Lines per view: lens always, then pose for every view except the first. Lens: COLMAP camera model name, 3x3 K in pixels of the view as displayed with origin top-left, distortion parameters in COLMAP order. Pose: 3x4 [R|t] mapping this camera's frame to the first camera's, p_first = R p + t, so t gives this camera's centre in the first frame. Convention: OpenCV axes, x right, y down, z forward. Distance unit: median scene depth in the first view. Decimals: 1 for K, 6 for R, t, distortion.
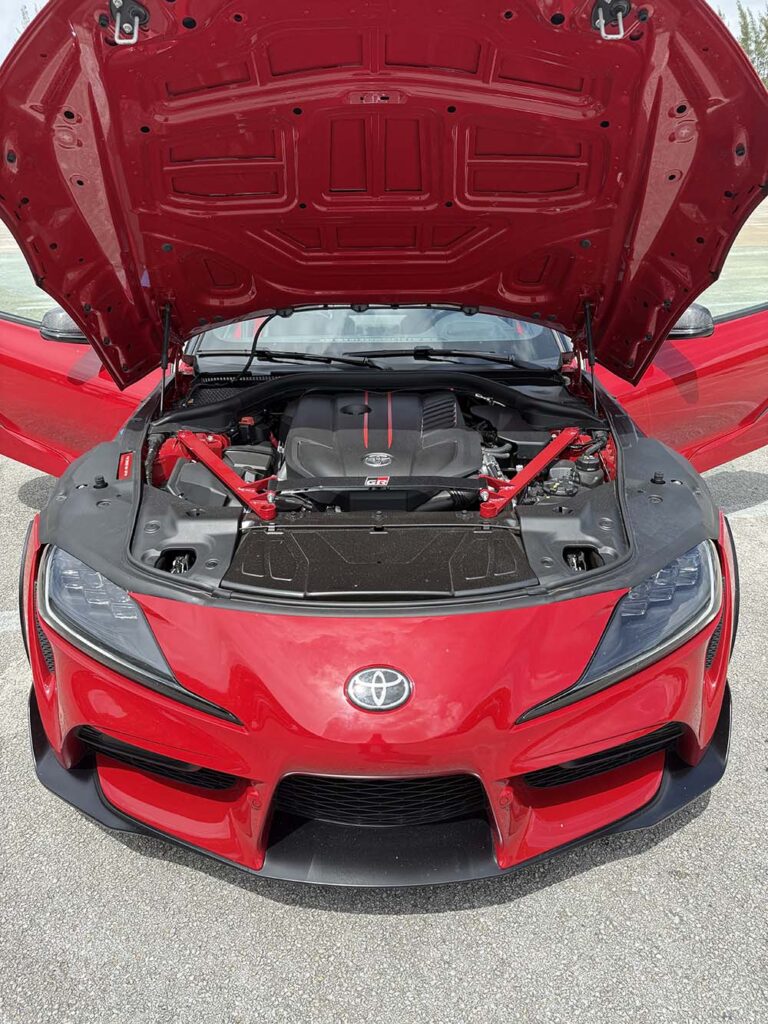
lens RADIAL K [[712.7, 0, 383.4], [0, 712.7, 525.3], [0, 0, 1]] dist [0.048254, -0.087590]
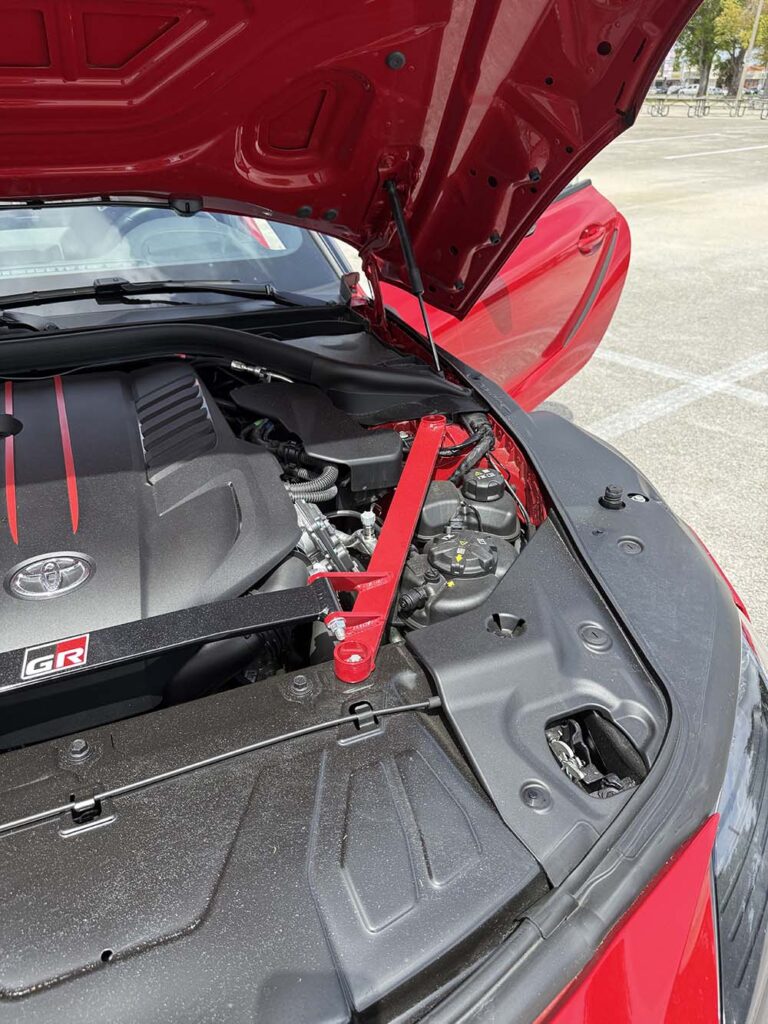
lens RADIAL K [[712.7, 0, 383.4], [0, 712.7, 525.3], [0, 0, 1]] dist [0.048254, -0.087590]
pose [[0.918013, -0.189714, 0.348224, 0.023364], [0.155603, 0.980041, 0.123721, -0.113617], [-0.364746, -0.059393, 0.929211, 0.452289]]
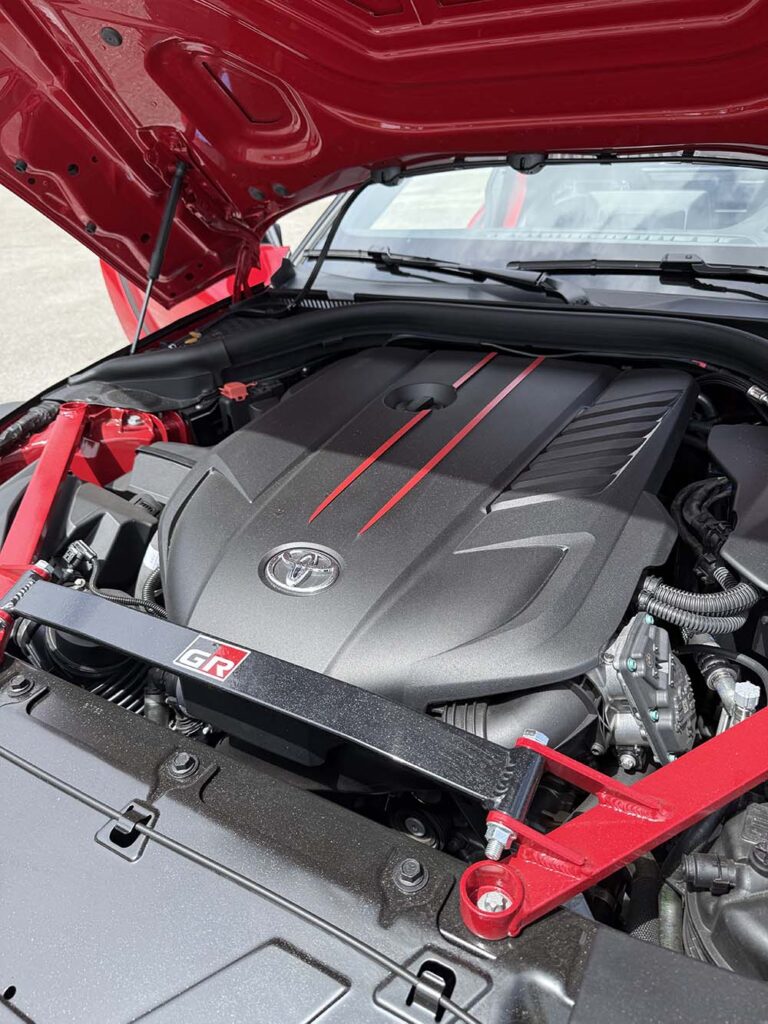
lens RADIAL K [[758.1, 0, 384.0], [0, 758.1, 512.0], [0, 0, 1]] dist [-0.052464, 0.033240]
pose [[0.861022, 0.195885, -0.469330, 0.161186], [-0.156114, 0.980093, 0.122660, -0.139027], [0.484015, -0.032343, 0.874462, 0.566019]]
